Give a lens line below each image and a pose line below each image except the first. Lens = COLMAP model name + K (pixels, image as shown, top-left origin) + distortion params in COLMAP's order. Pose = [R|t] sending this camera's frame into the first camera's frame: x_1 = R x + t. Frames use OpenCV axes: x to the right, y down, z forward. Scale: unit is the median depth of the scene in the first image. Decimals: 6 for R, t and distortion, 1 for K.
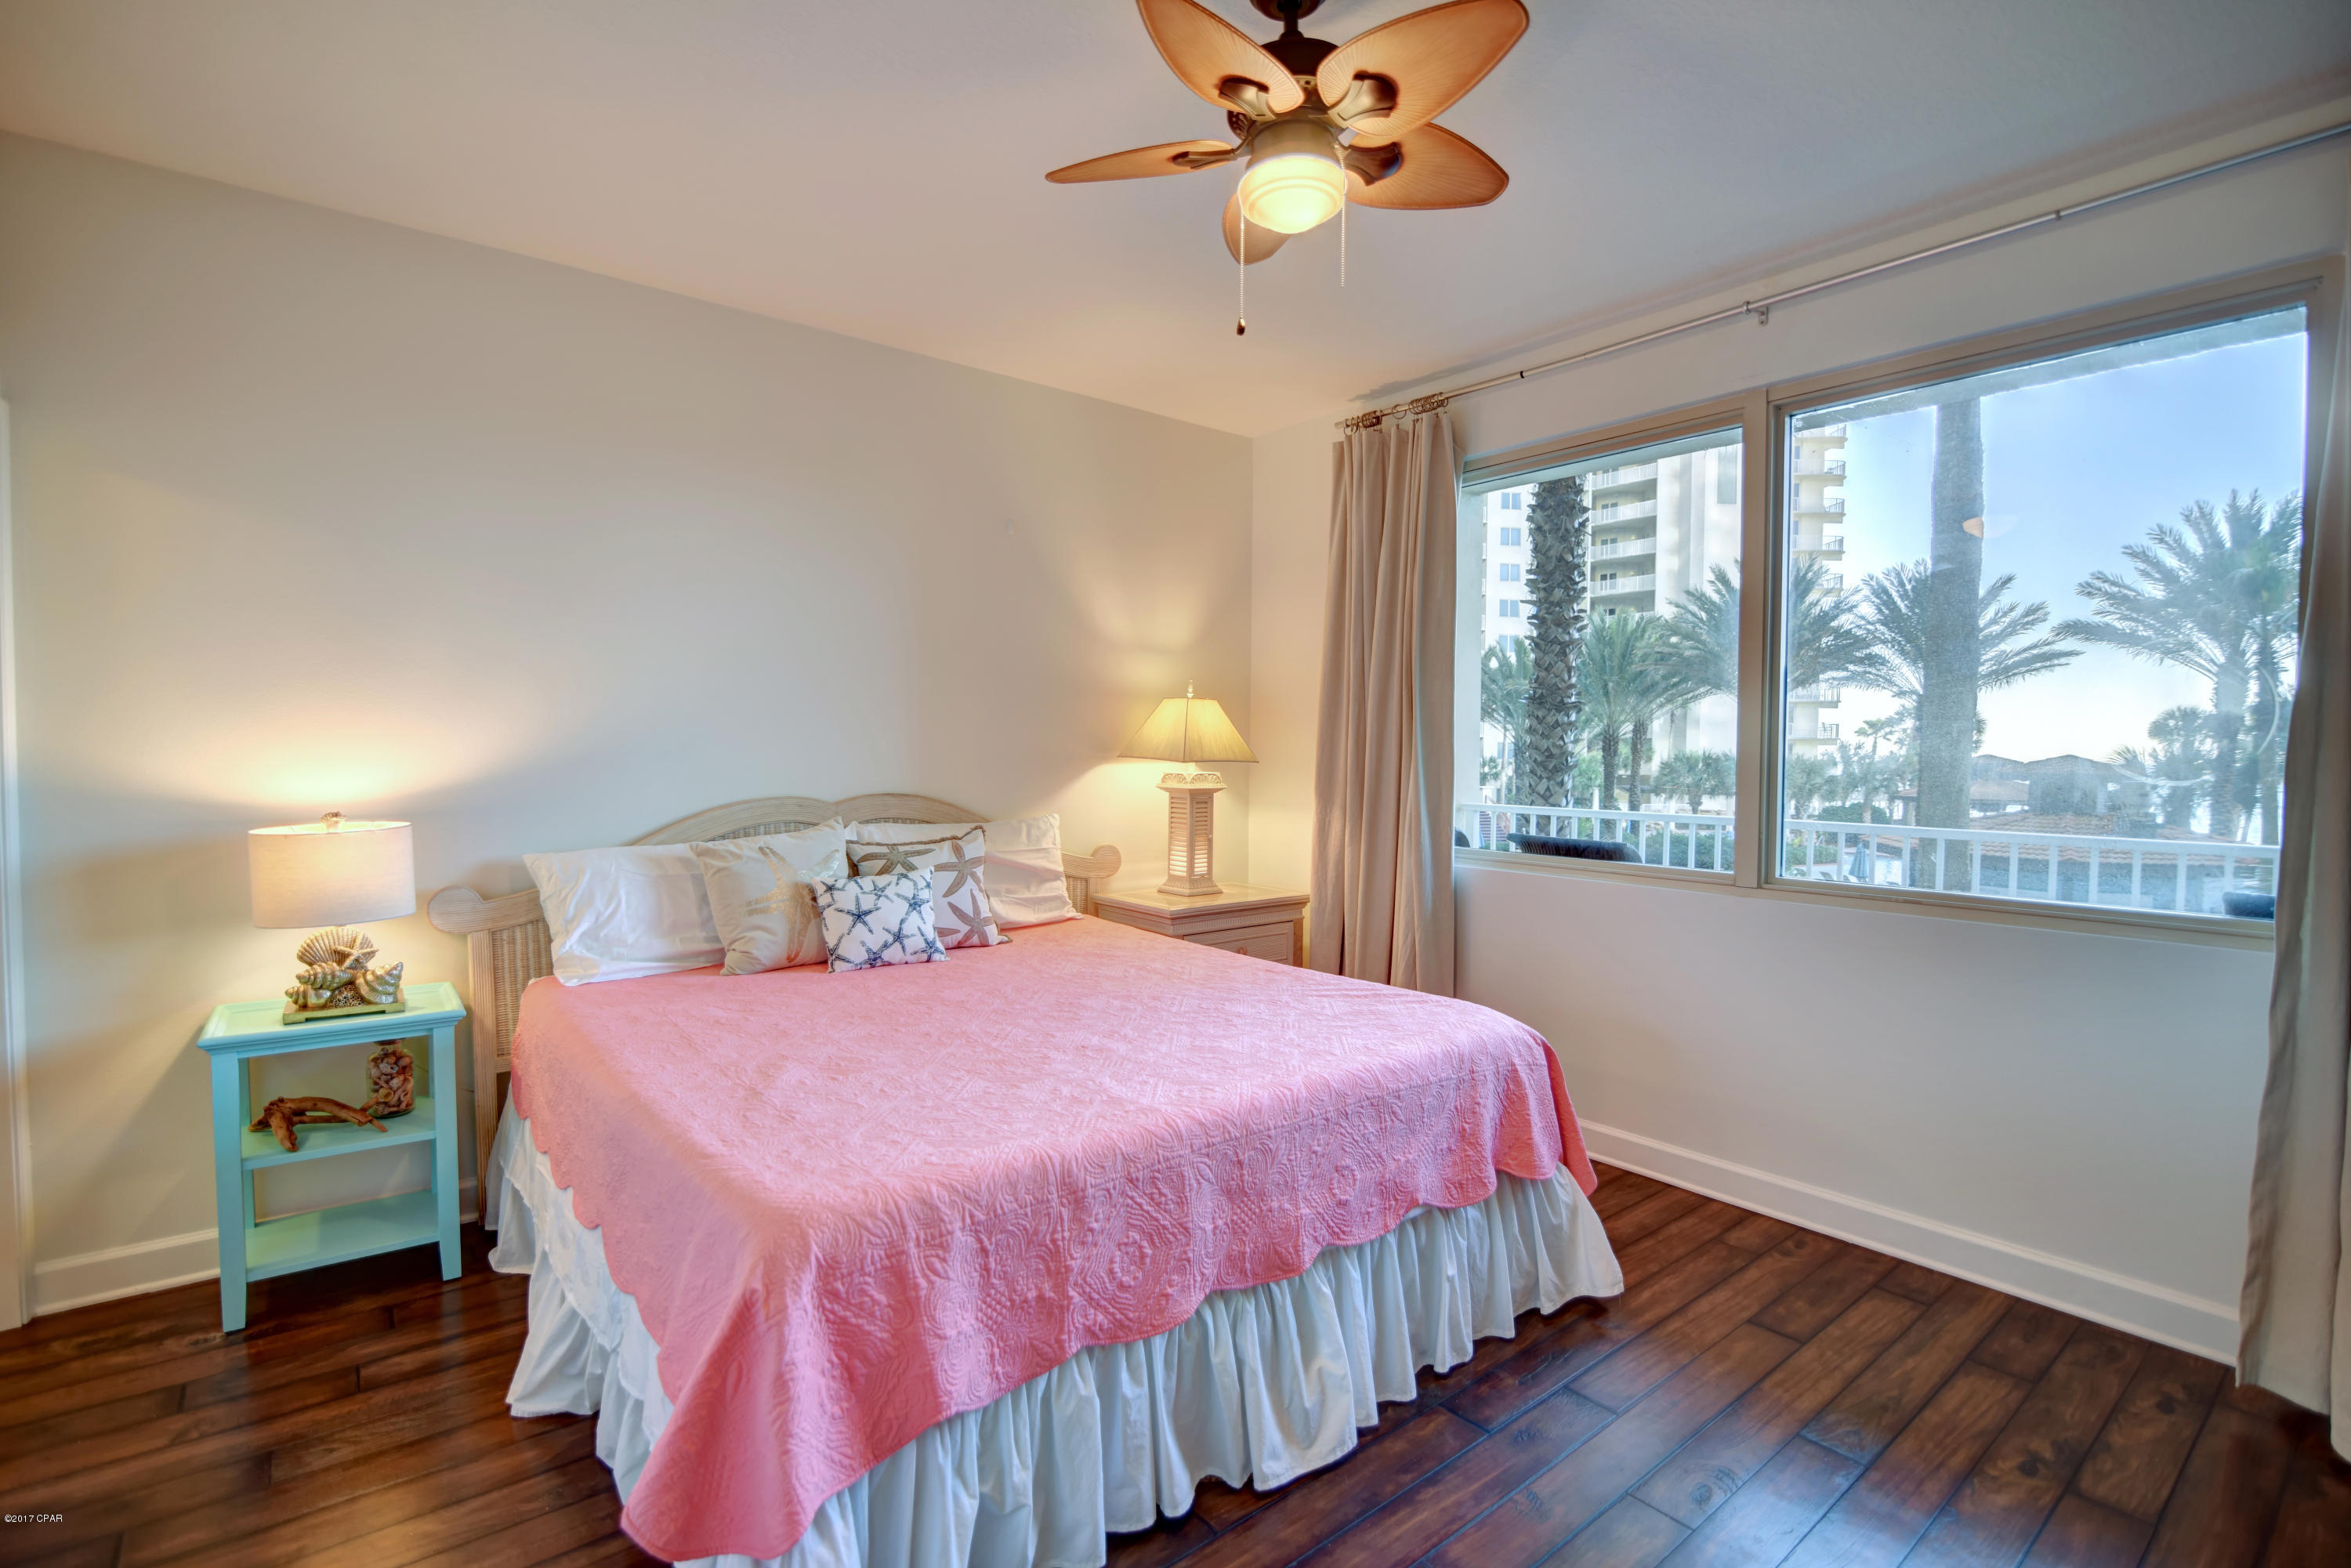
lens RADIAL K [[1083.9, 0, 1162.4], [0, 1083.9, 787.6], [0, 0, 1]] dist [-0.020816, 0.000793]
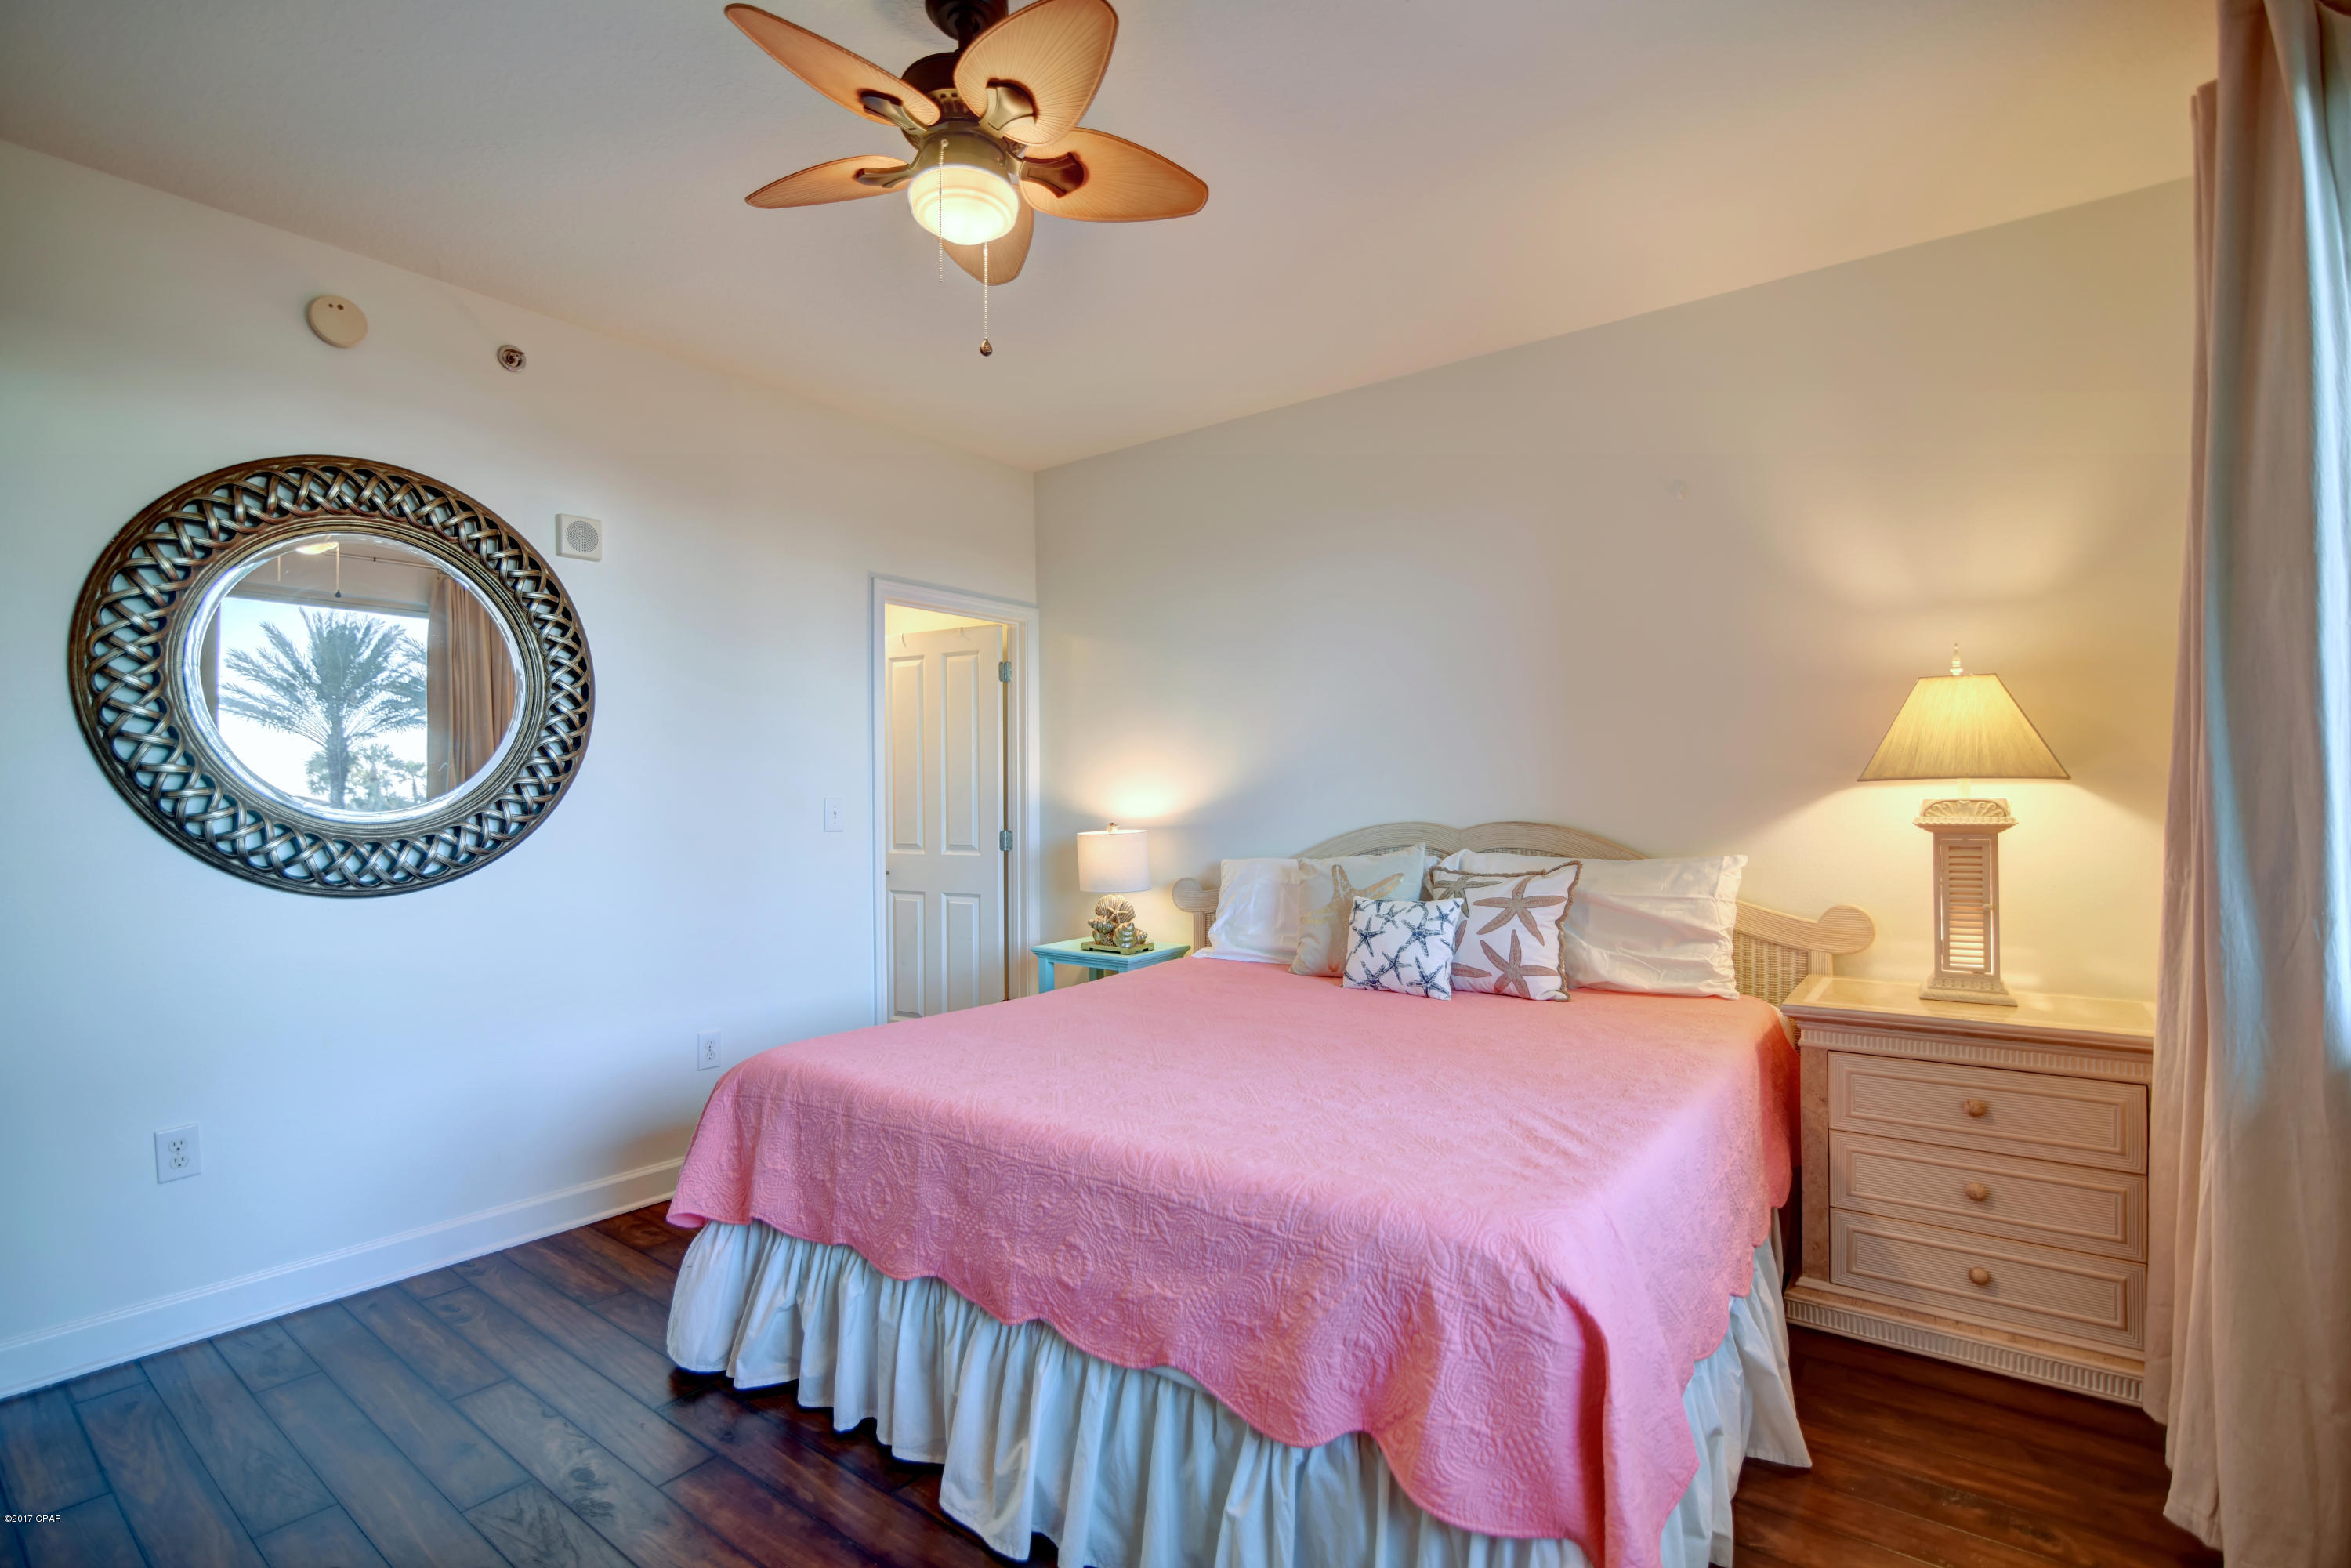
lens RADIAL K [[1083.9, 0, 1162.4], [0, 1083.9, 787.6], [0, 0, 1]] dist [-0.020816, 0.000793]
pose [[0.241829, -0.017412, -0.970163, 0.661673], [-0.024330, 0.999416, -0.024002, 0.006754], [0.970014, 0.029408, 0.241264, 0.556050]]
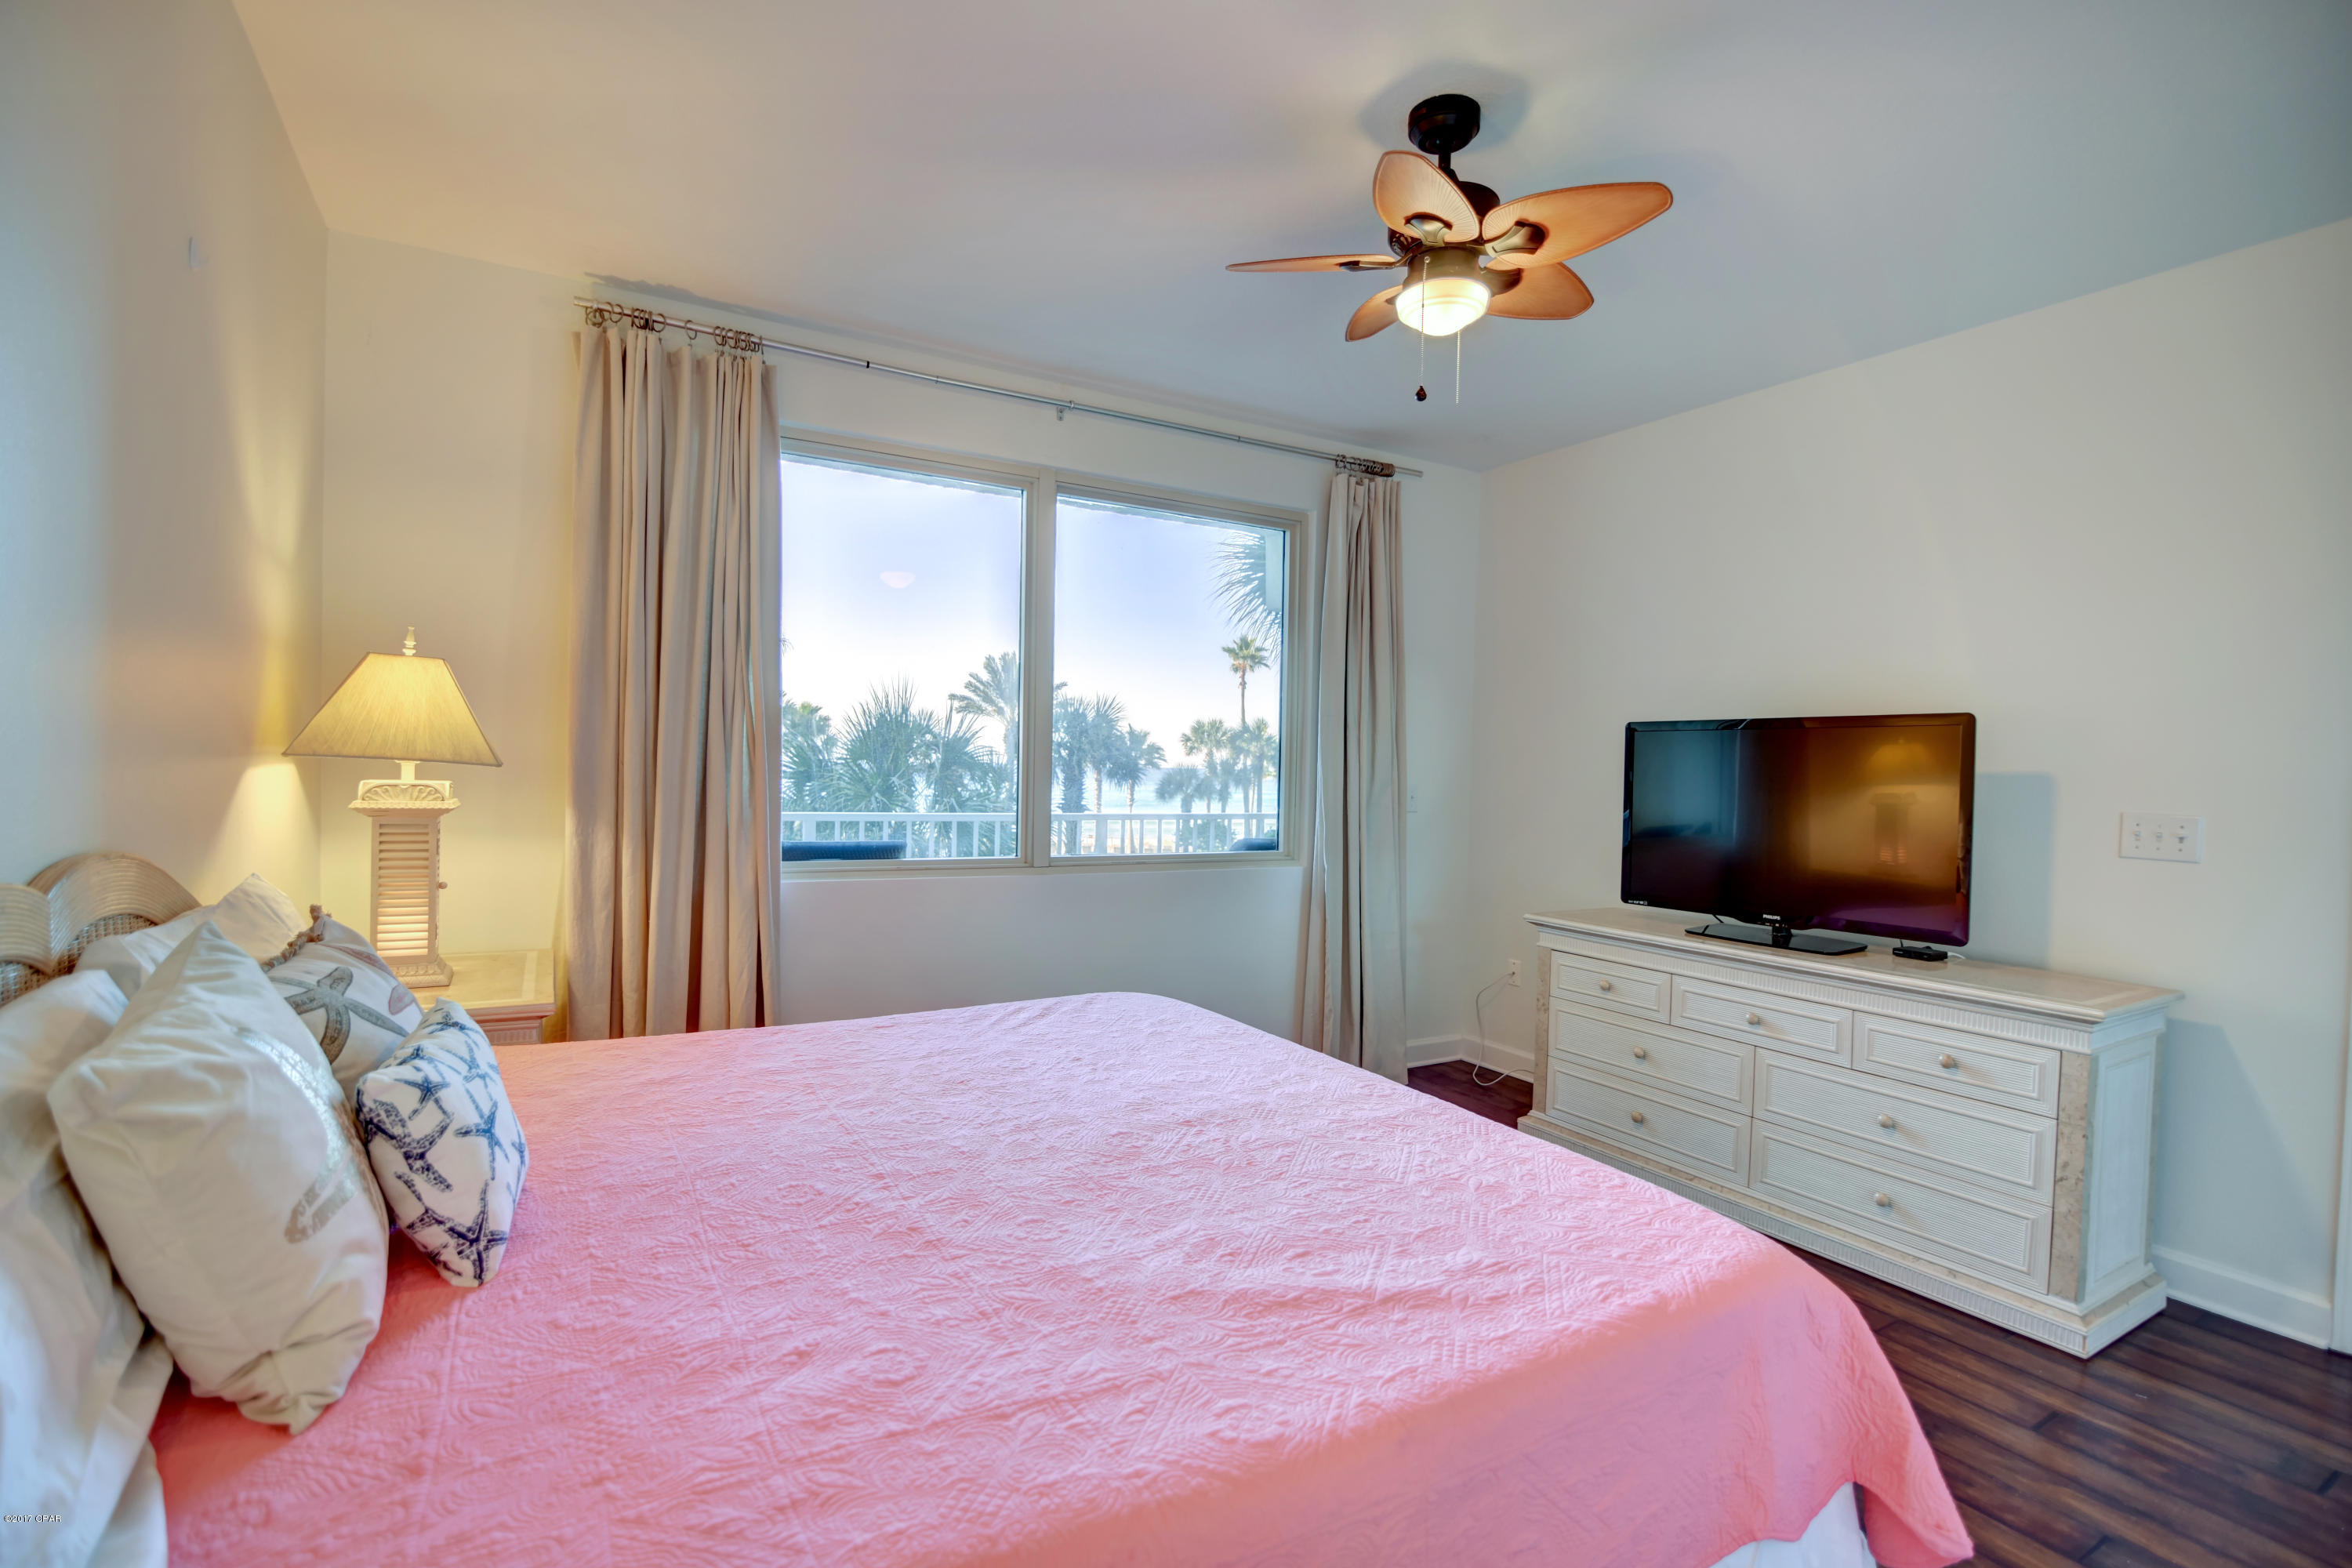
lens RADIAL K [[1084.4, 0, 1162.9], [0, 1084.4, 787.6], [0, 0, 1]] dist [-0.020816, 0.000793]
pose [[0.162849, -0.027348, 0.986272, -0.655695], [0.011173, 0.999603, 0.025873, -0.028203], [-0.986588, 0.006806, 0.163090, 0.650419]]
